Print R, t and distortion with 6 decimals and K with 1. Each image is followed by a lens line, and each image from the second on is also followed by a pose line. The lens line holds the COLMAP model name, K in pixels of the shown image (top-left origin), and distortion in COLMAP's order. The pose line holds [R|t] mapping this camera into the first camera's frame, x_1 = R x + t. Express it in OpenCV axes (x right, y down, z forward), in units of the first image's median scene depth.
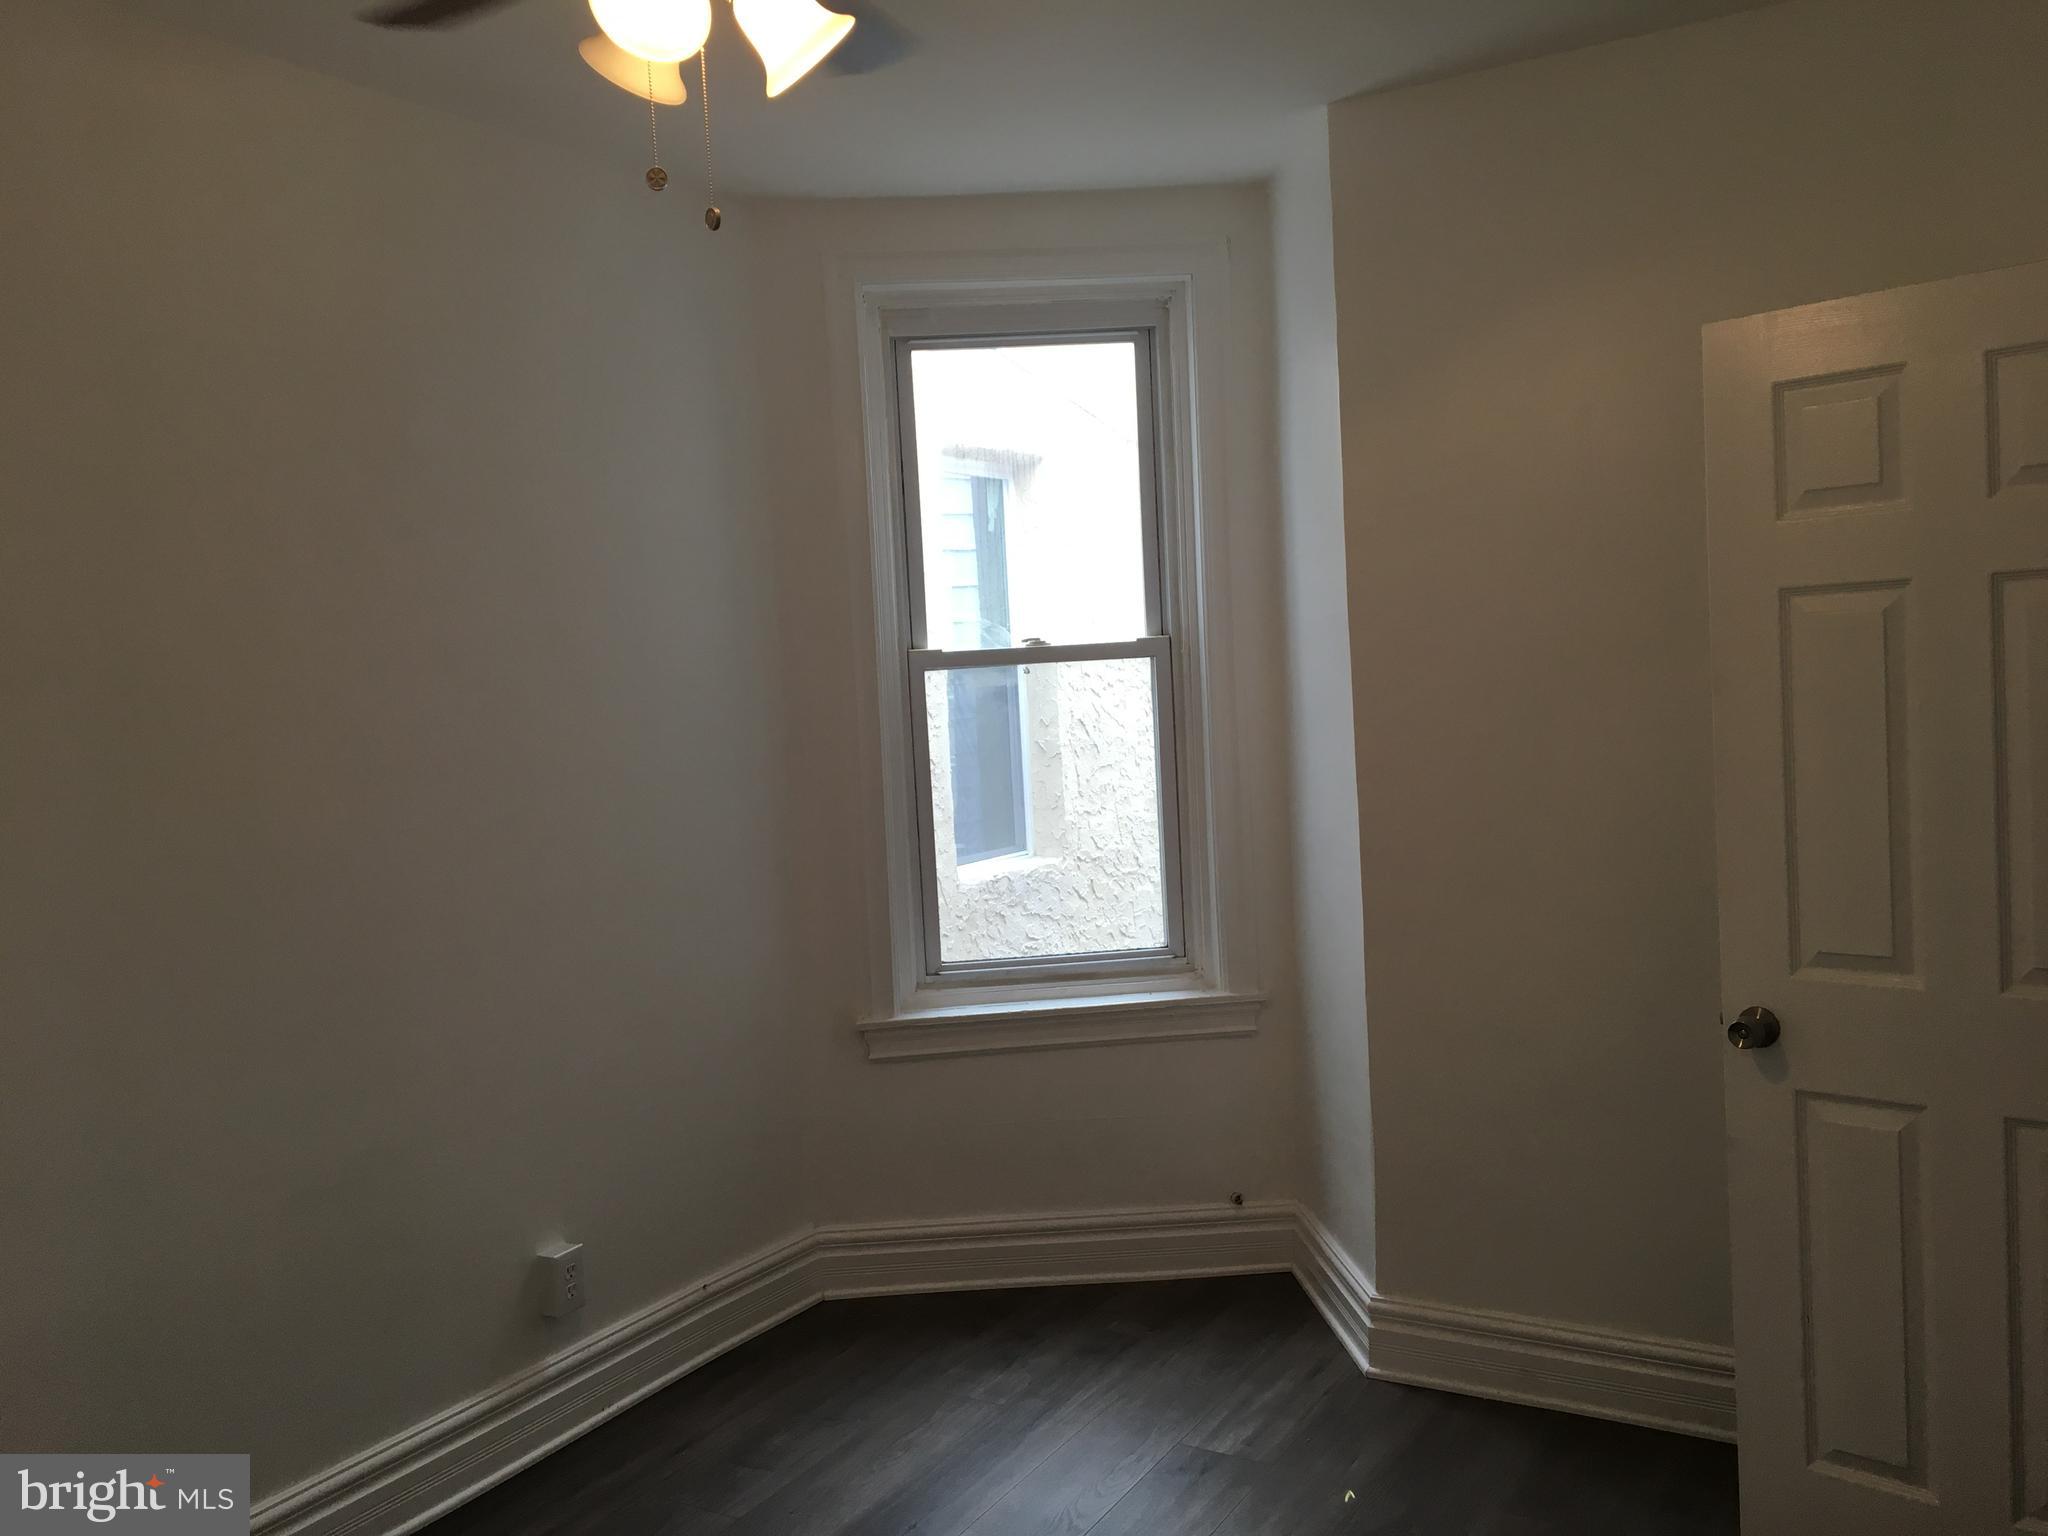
lens RADIAL K [[1730.0, 0, 1039.7], [0, 1730.0, 782.4], [0, 0, 1]] dist [0.079348, -0.125043]
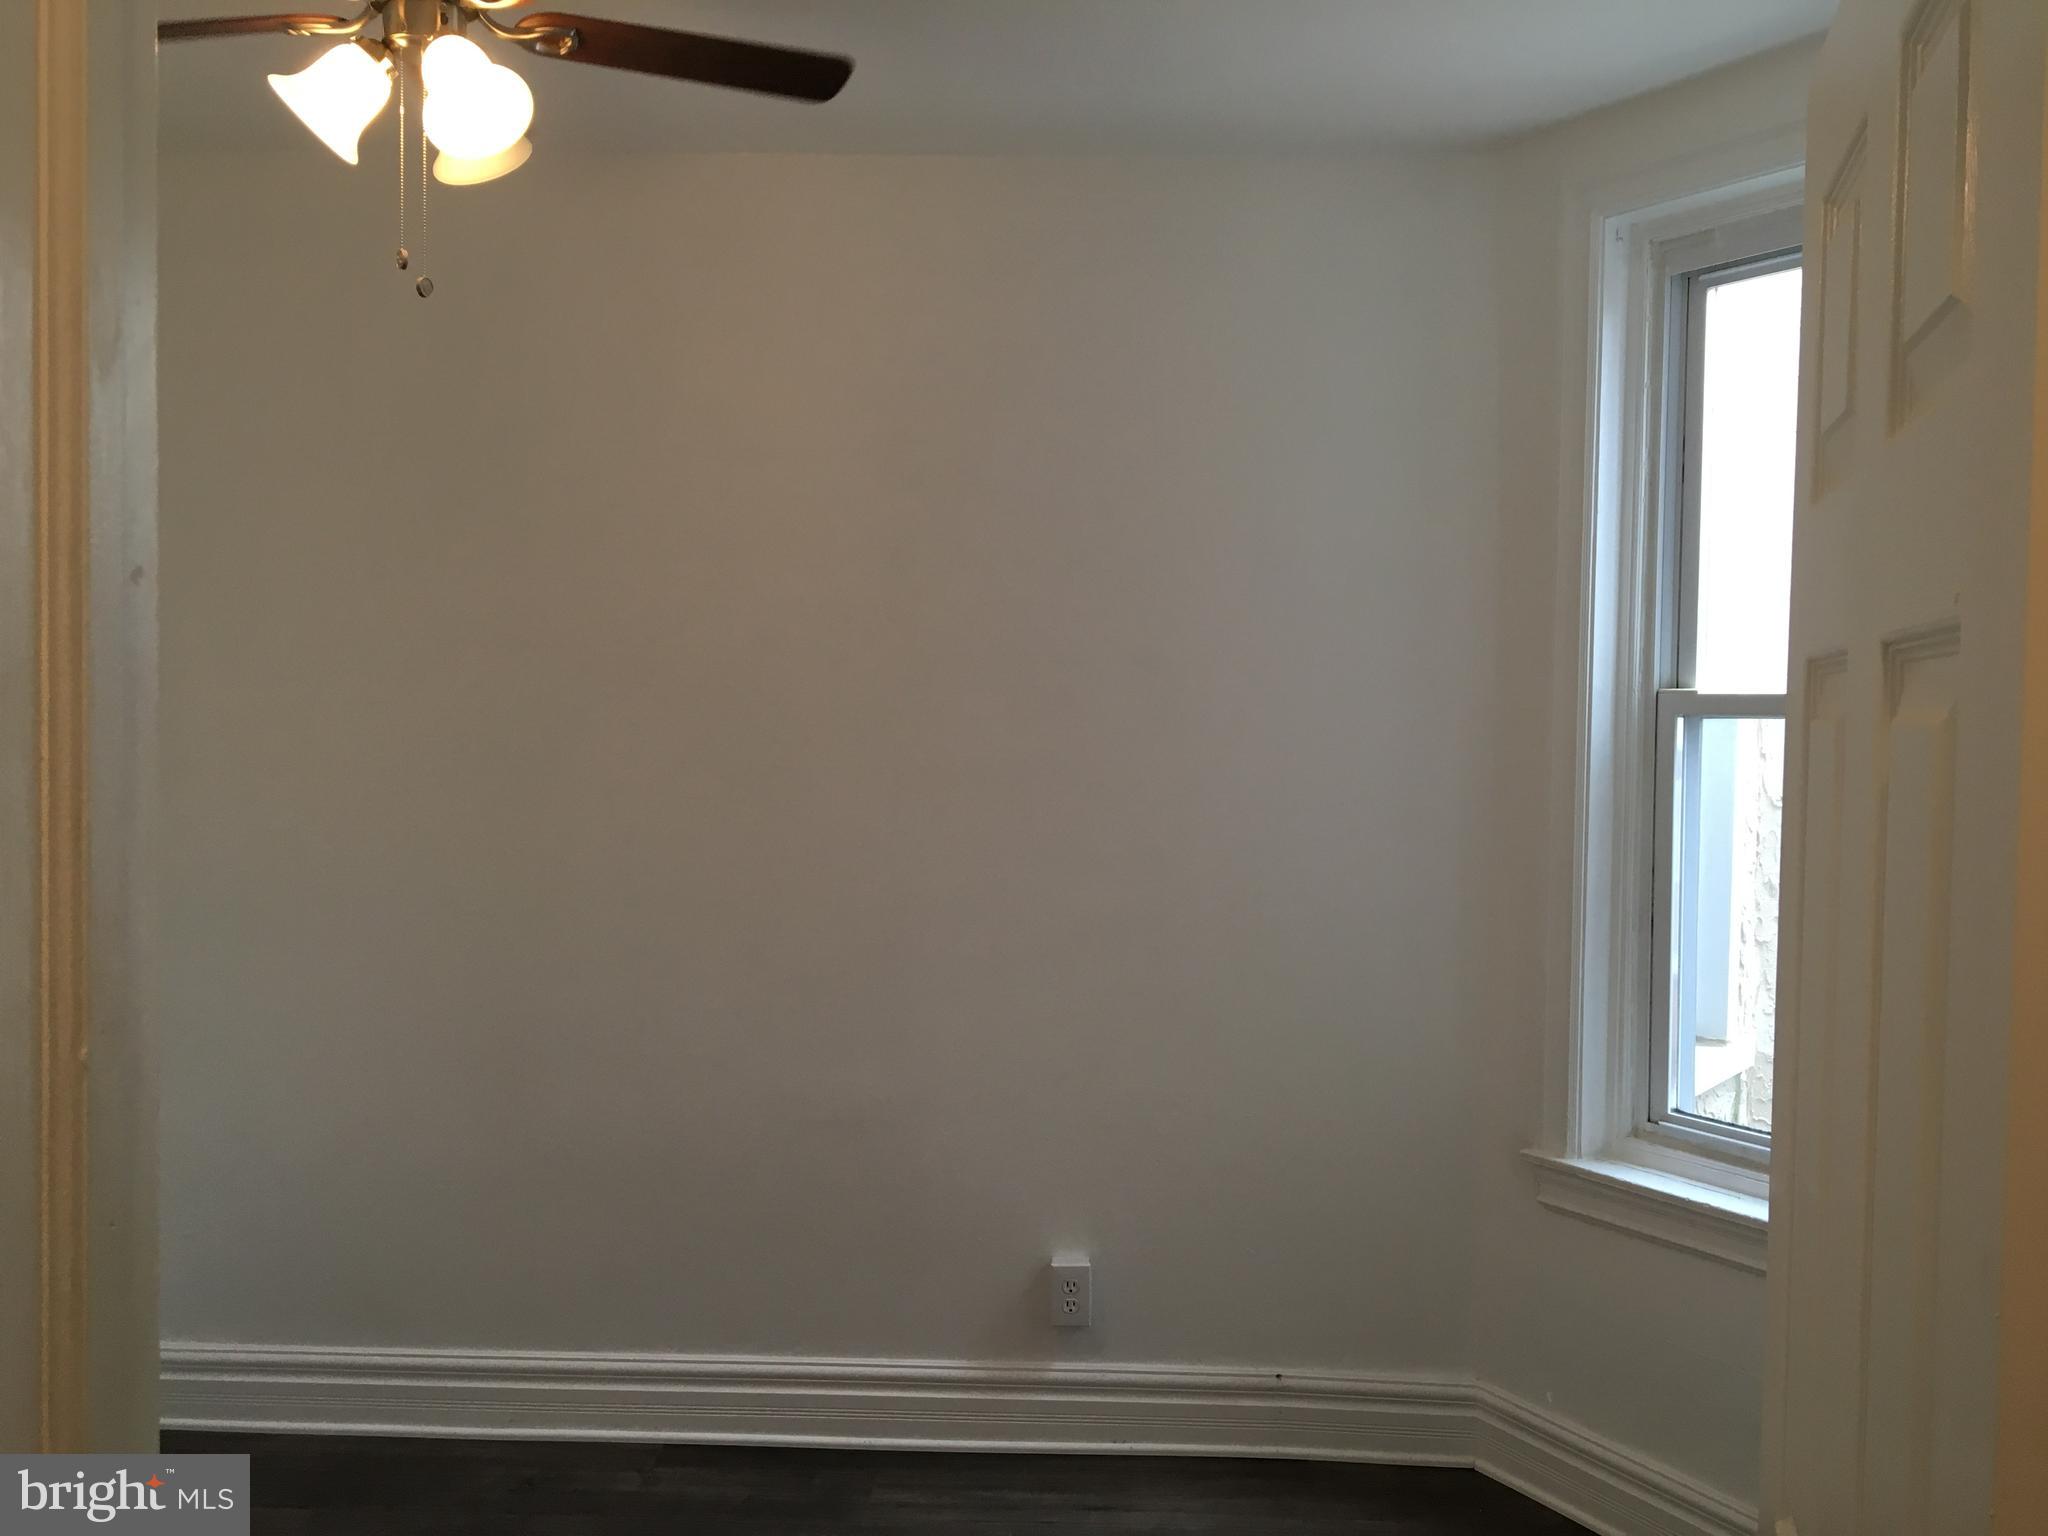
lens RADIAL K [[1730.0, 0, 1027.0], [0, 1730.0, 764.2], [0, 0, 1]] dist [0.079348, -0.125043]
pose [[0.438050, 0.091510, -0.894281, 0.492313], [-0.085675, 0.994527, 0.059801, -0.066422], [0.894859, 0.050422, 0.443493, 0.422240]]
